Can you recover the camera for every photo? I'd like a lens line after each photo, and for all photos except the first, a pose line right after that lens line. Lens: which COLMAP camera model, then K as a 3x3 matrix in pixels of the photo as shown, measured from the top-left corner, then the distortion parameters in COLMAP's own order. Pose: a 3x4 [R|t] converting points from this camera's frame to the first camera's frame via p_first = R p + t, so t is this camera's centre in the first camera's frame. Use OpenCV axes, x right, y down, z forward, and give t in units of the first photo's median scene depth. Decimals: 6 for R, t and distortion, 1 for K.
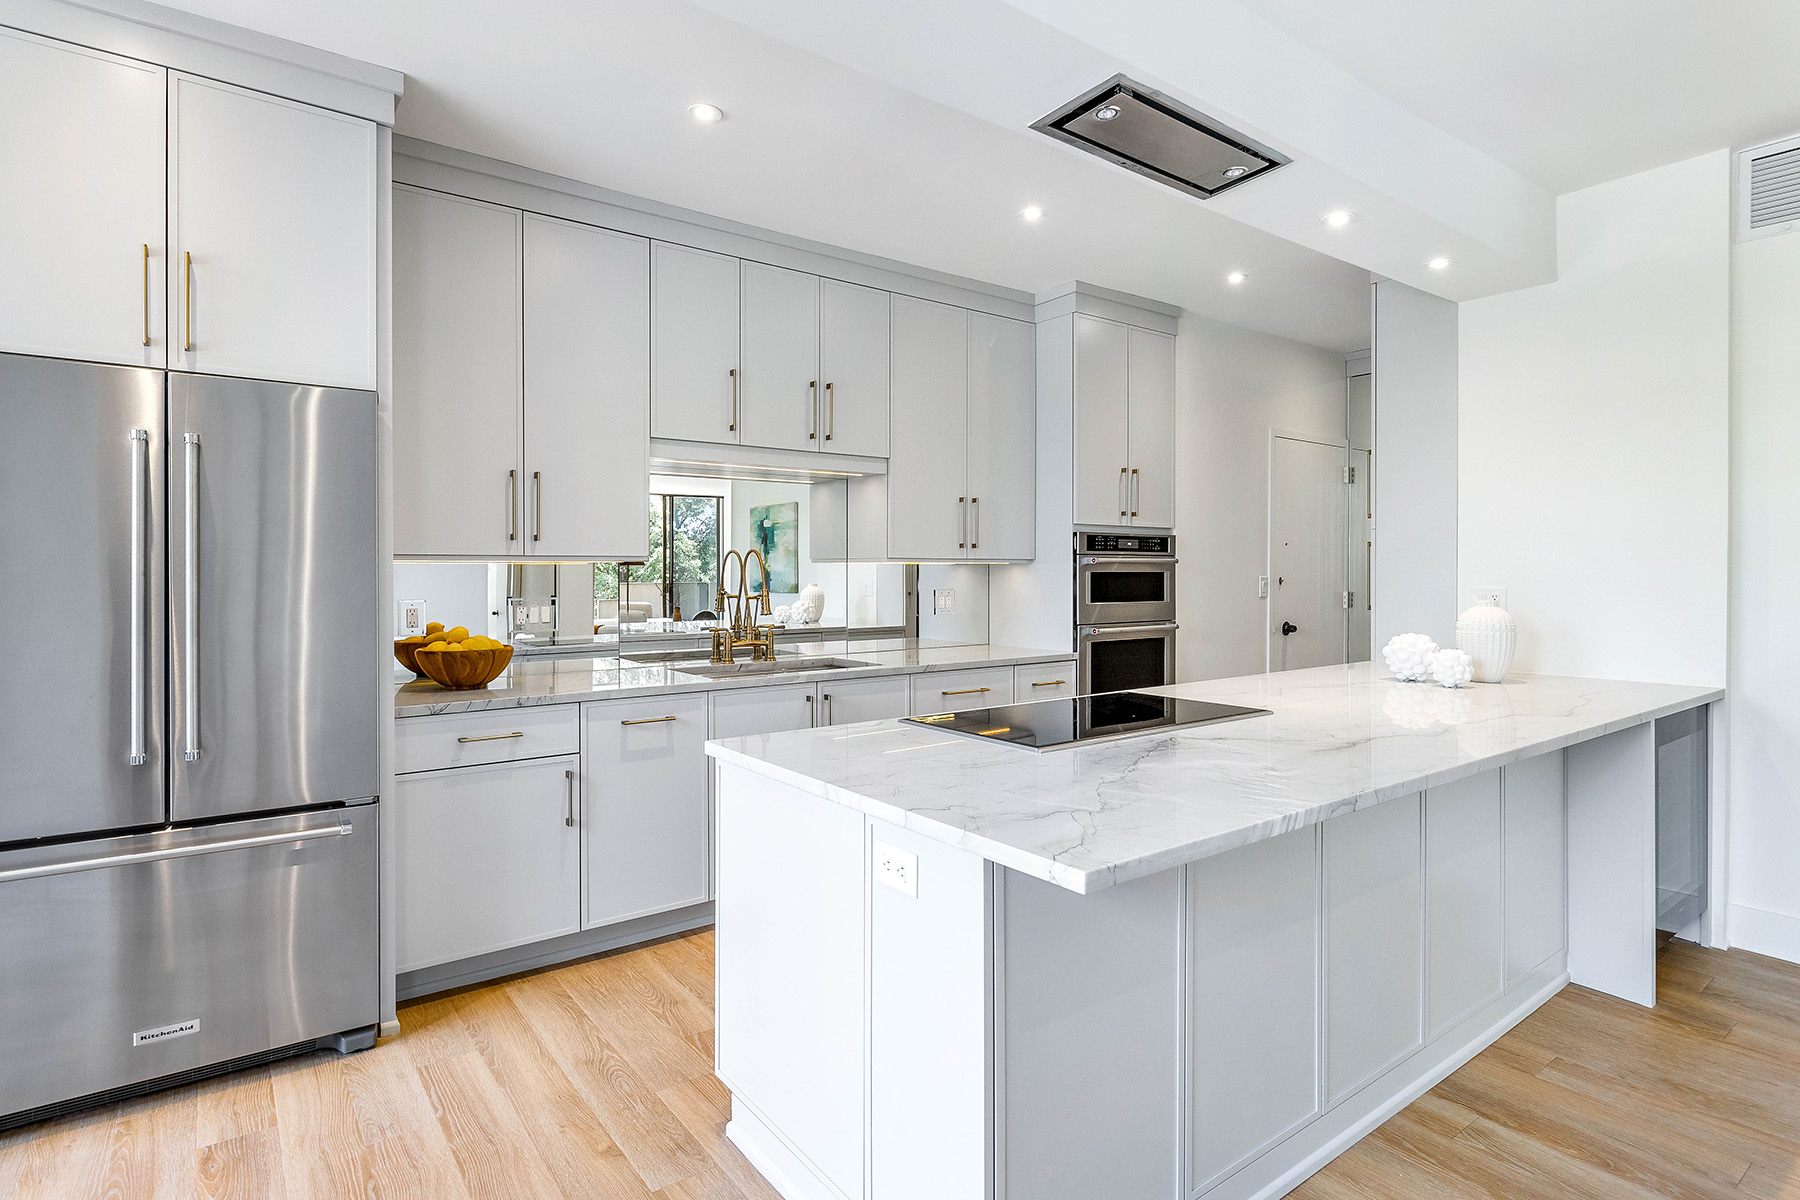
lens RADIAL K [[925.8, 0, 936.4], [0, 925.8, 573.8], [0, 0, 1]] dist [-0.010711, 0.005706]
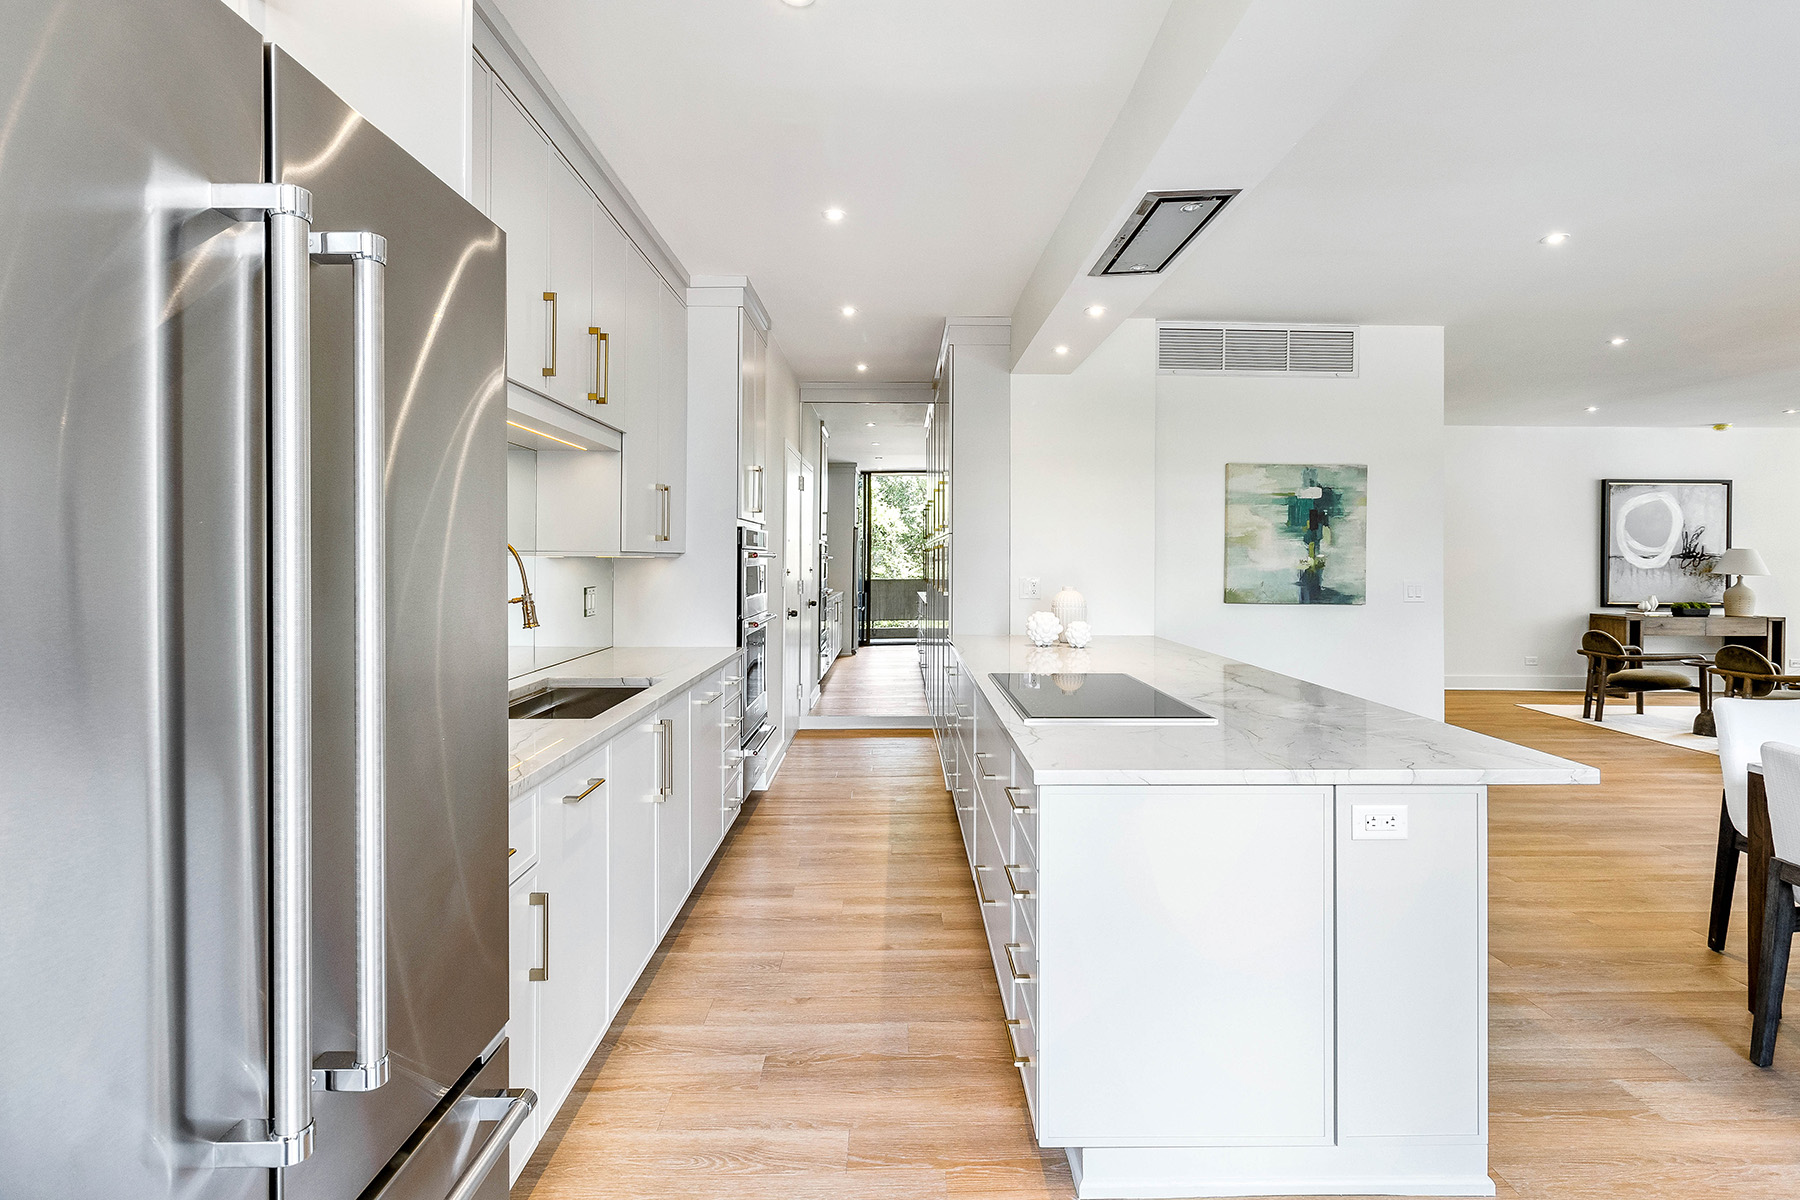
lens RADIAL K [[835.7, 0, 920.5], [0, 835.7, 562.1], [0, 0, 1]] dist [-0.000569, -0.001100]
pose [[0.600668, 0.002255, 0.799496, -0.494154], [-0.001296, 0.999997, -0.001847, -0.004844], [-0.799498, 0.000073, 0.600669, 0.325434]]
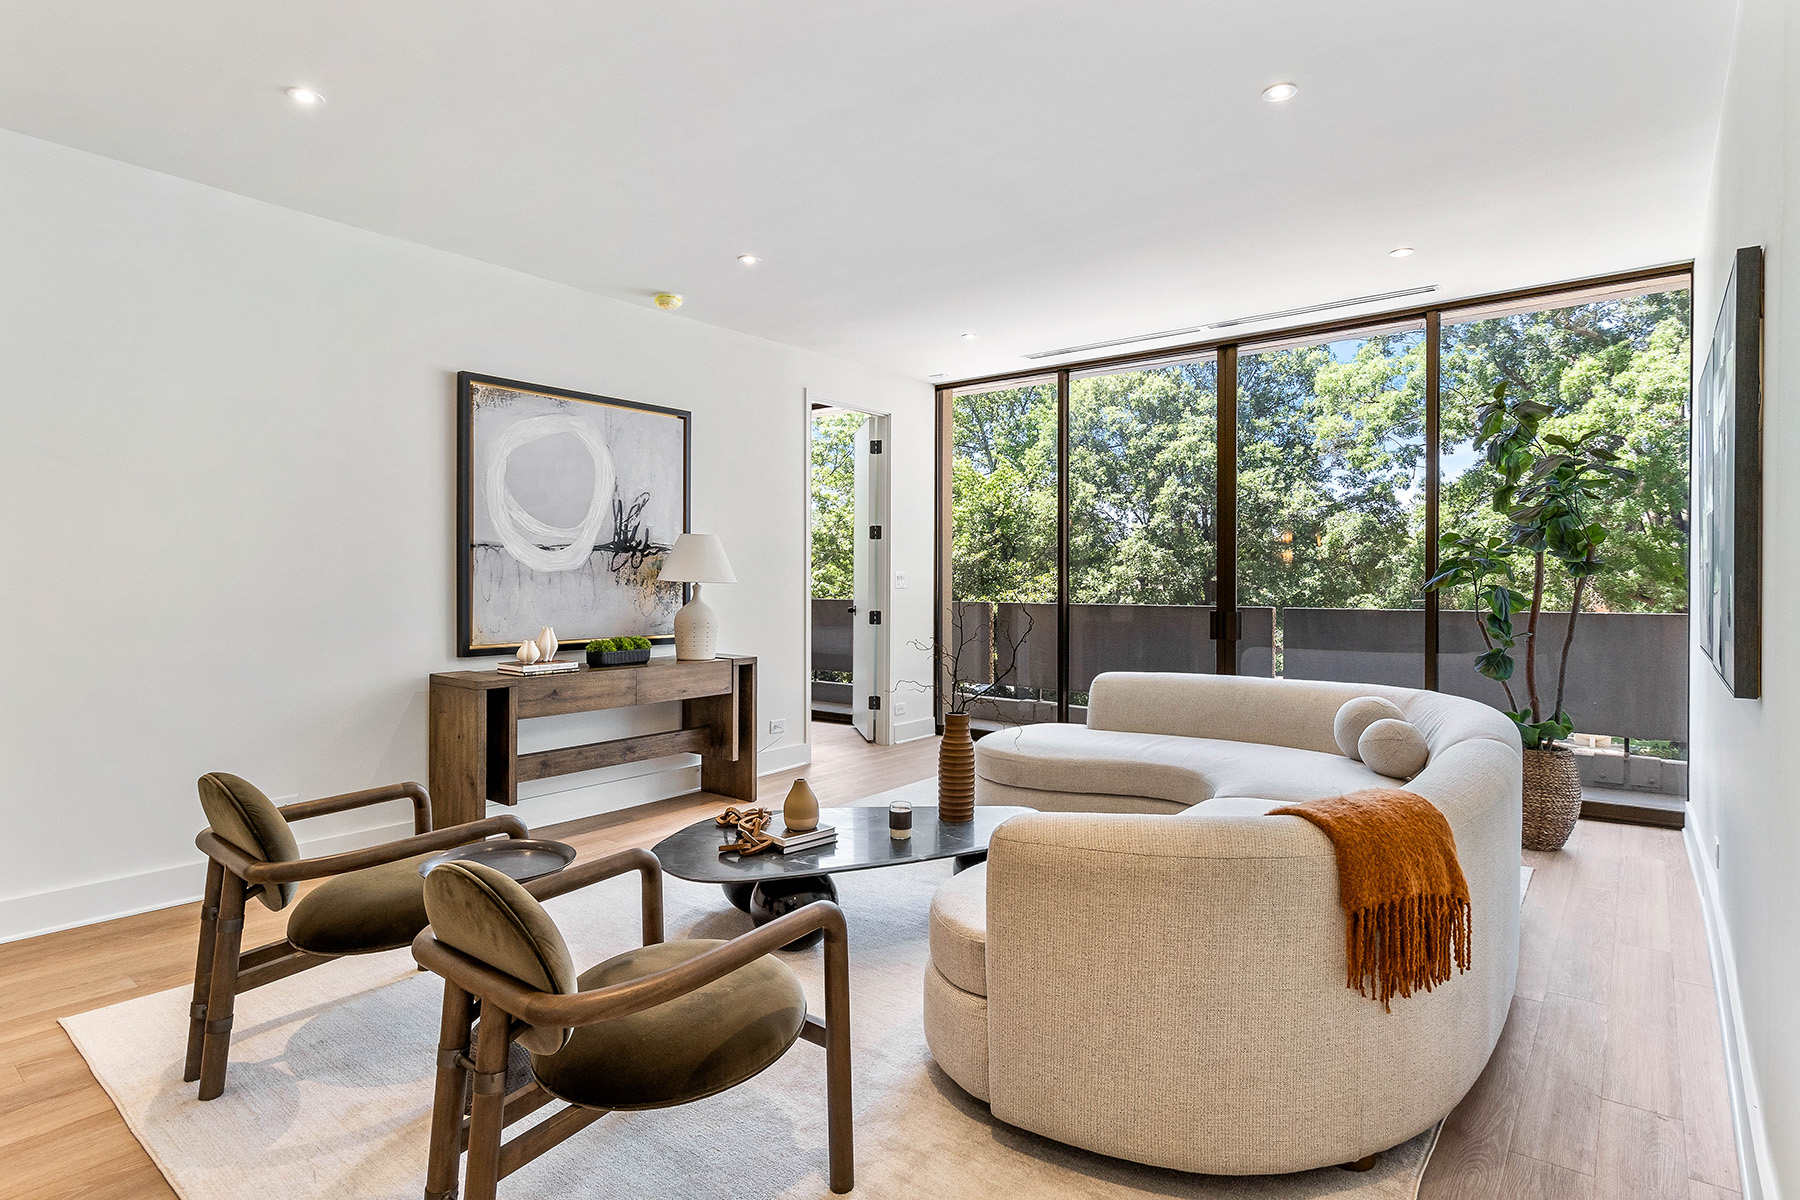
lens RADIAL K [[925.8, 0, 887.2], [0, 925.8, 594.2], [0, 0, 1]] dist [-0.010711, 0.005706]
pose [[-0.221564, -0.015703, 0.975019, 1.205122], [0.004559, 0.999843, 0.017138, 0.017402], [-0.975135, 0.008242, -0.221457, -0.051469]]
